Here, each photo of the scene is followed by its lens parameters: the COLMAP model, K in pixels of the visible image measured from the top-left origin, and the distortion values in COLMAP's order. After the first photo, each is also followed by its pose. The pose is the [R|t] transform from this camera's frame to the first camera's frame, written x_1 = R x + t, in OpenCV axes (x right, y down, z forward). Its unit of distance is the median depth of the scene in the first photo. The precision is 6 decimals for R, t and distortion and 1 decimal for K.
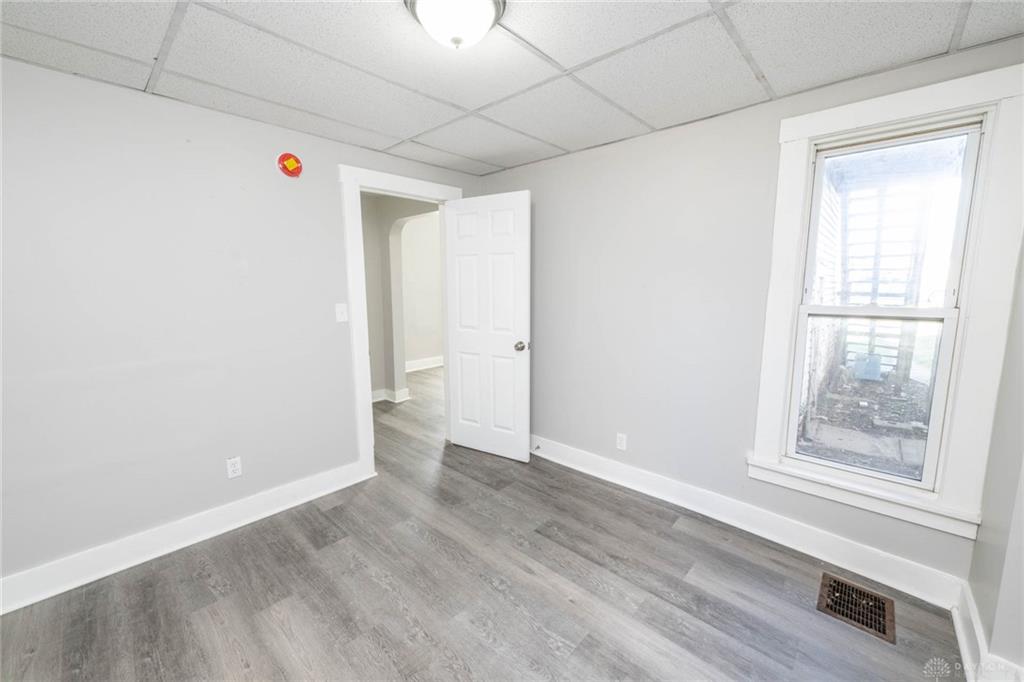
lens RADIAL K [[399.8, 0, 508.8], [0, 399.8, 338.9], [0, 0, 1]] dist [-0.000674, -0.000250]
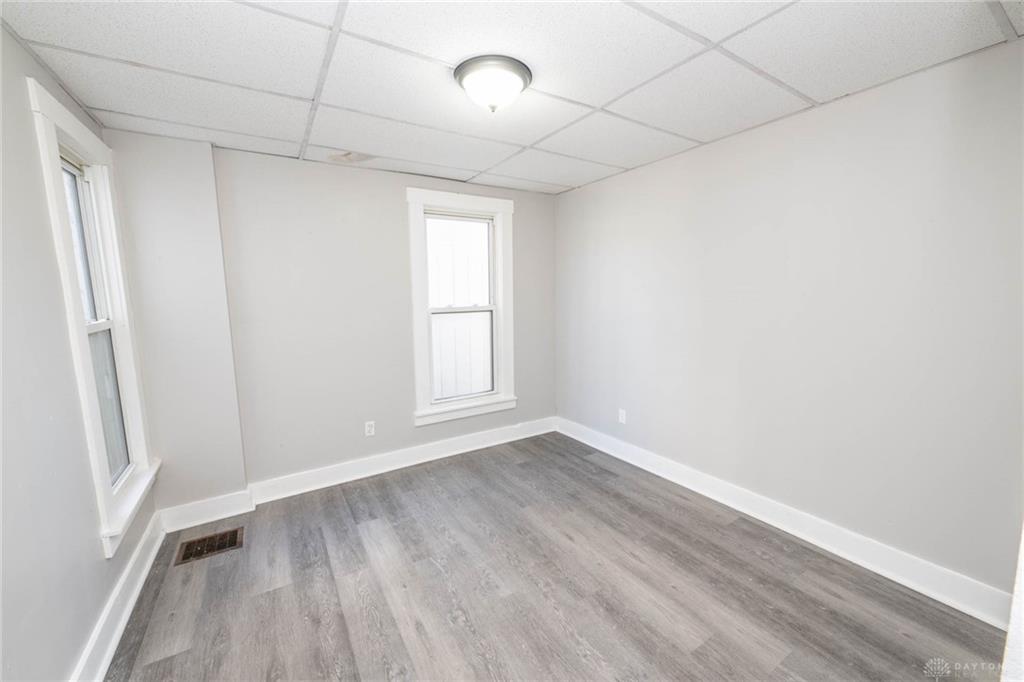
lens RADIAL K [[399.8, 0, 508.8], [0, 399.8, 338.9], [0, 0, 1]] dist [-0.000674, -0.000250]
pose [[-0.962487, -0.013770, 0.270976, -0.408399], [0.057835, 0.965347, 0.254479, -0.257858], [-0.265091, 0.260605, -0.928338, 1.797910]]
